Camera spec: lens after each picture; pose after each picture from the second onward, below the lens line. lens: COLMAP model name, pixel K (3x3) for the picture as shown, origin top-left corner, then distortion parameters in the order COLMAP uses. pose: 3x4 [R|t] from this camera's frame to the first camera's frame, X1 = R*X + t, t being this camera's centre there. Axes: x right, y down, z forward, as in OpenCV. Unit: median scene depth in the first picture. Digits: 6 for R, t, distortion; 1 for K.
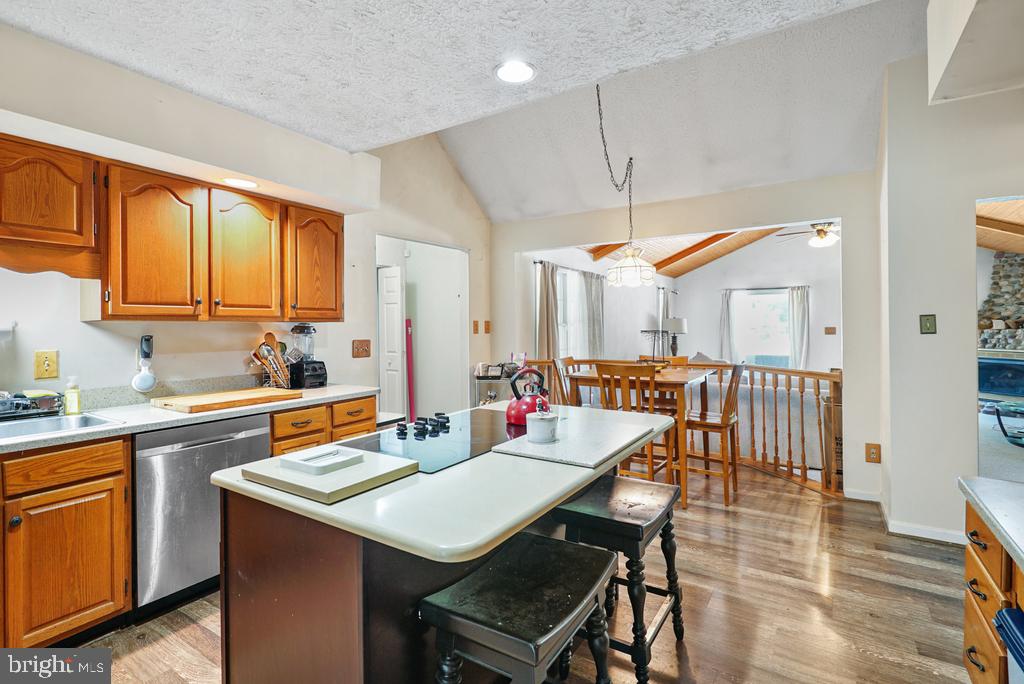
lens RADIAL K [[485.1, 0, 516.6], [0, 485.1, 325.2], [0, 0, 1]] dist [0.000738, 0.000038]
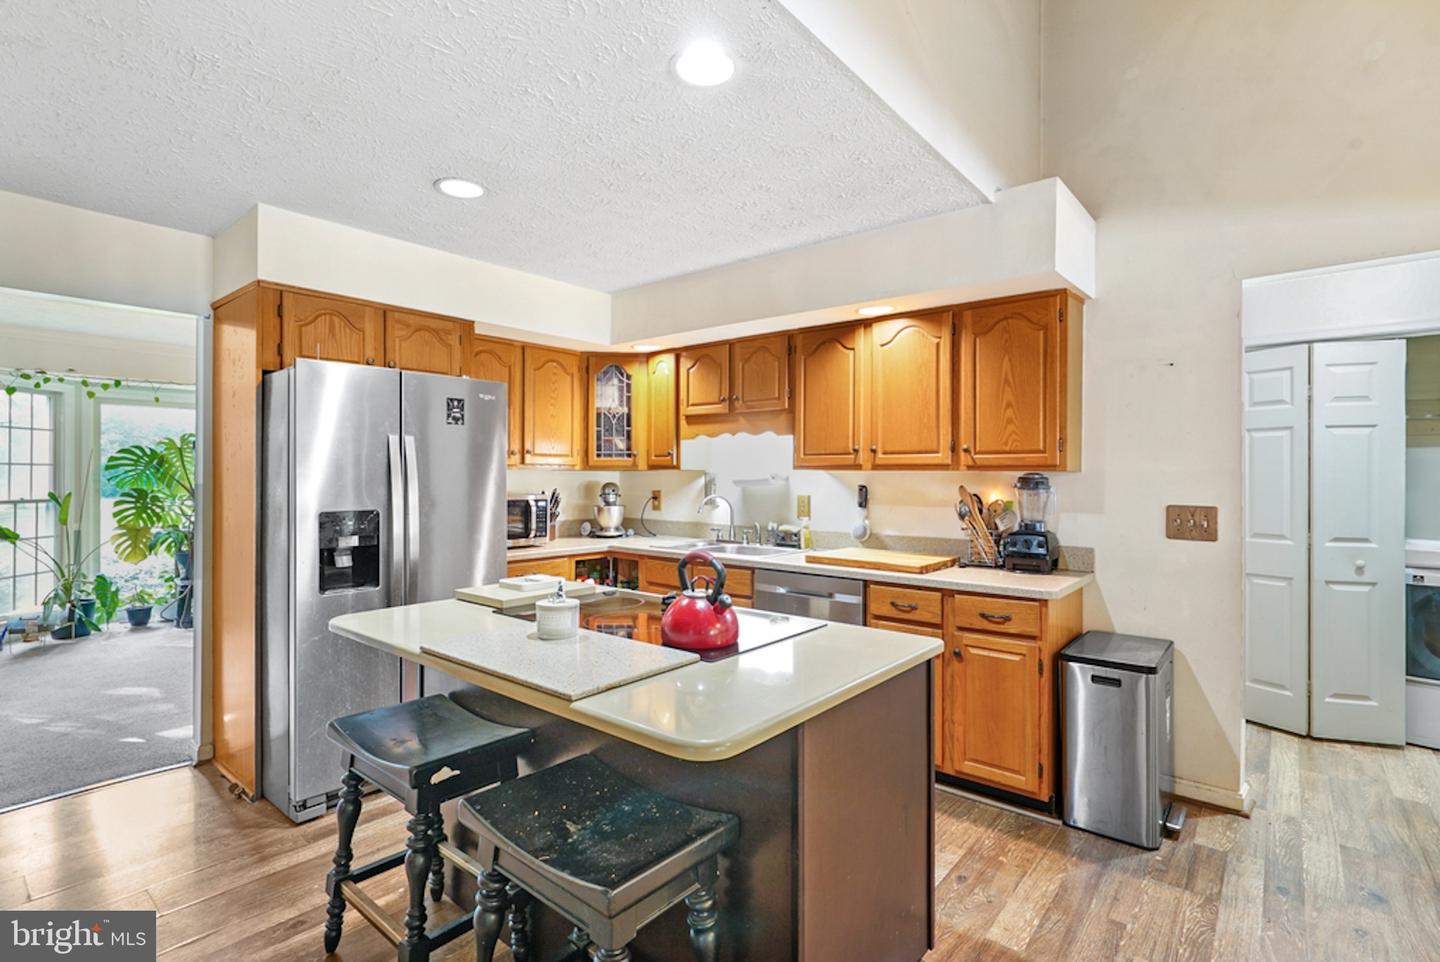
lens RADIAL K [[682.2, 0, 720.2], [0, 682.2, 472.4], [0, 0, 1]] dist [0.000738, 0.000038]
pose [[-0.128835, 0.002314, -0.991663, 0.448648], [-0.003089, 0.999991, 0.002735, -0.005255], [0.991661, 0.003416, -0.128827, 0.594293]]
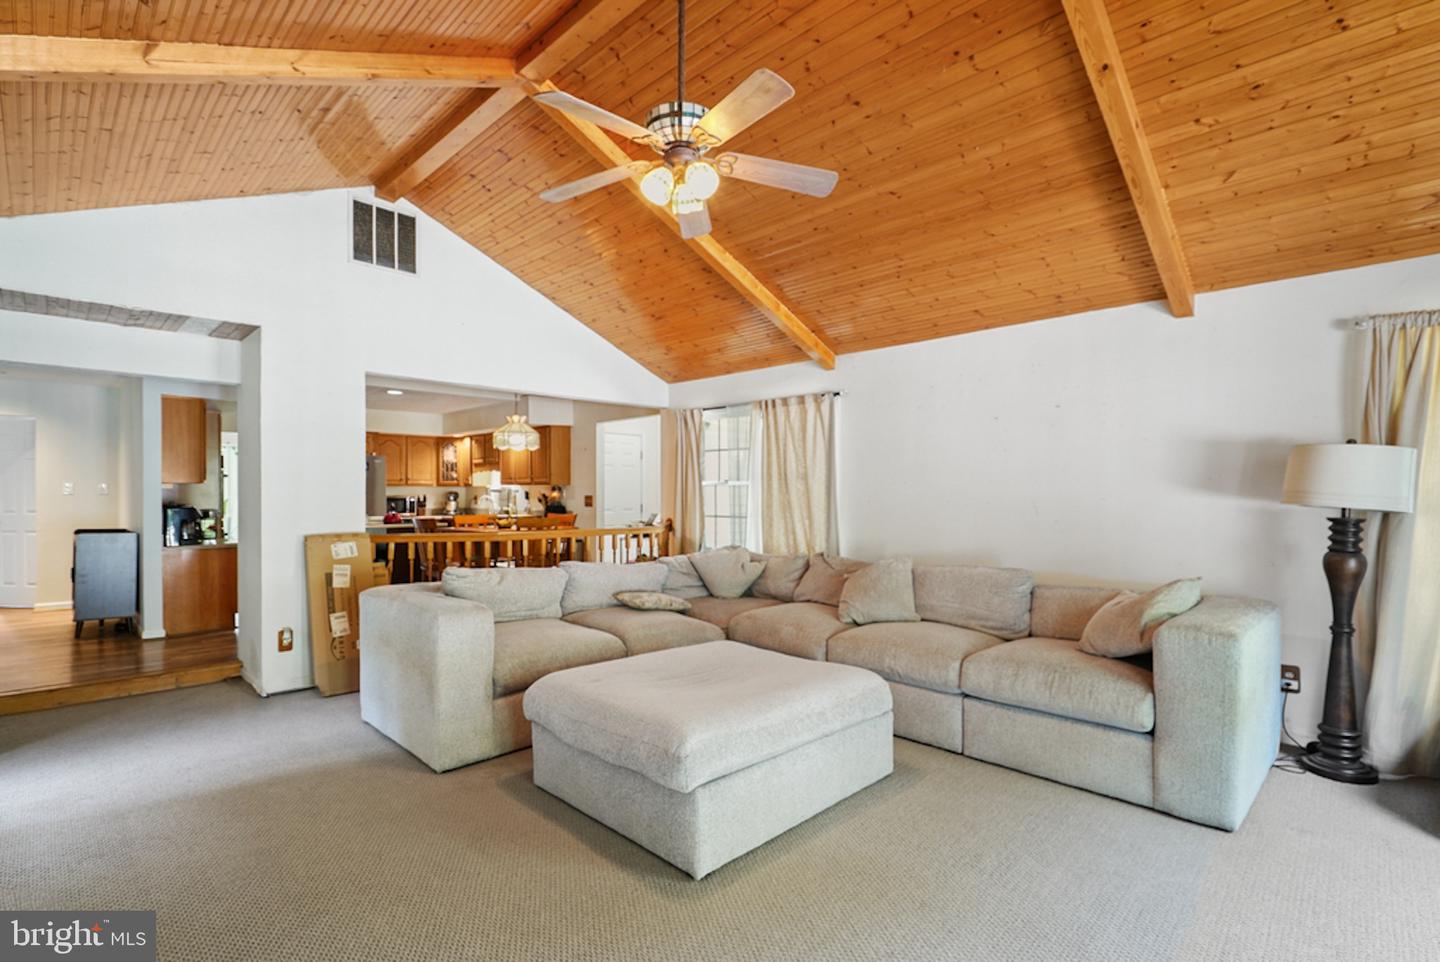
lens RADIAL K [[682.2, 0, 717.8], [0, 682.2, 488.4], [0, 0, 1]] dist [0.000738, 0.000038]
pose [[-0.217047, 0.003258, -0.976156, 1.707299], [0.008065, 0.999966, 0.001545, 0.007113], [0.976128, -0.007537, -0.217066, 1.856119]]
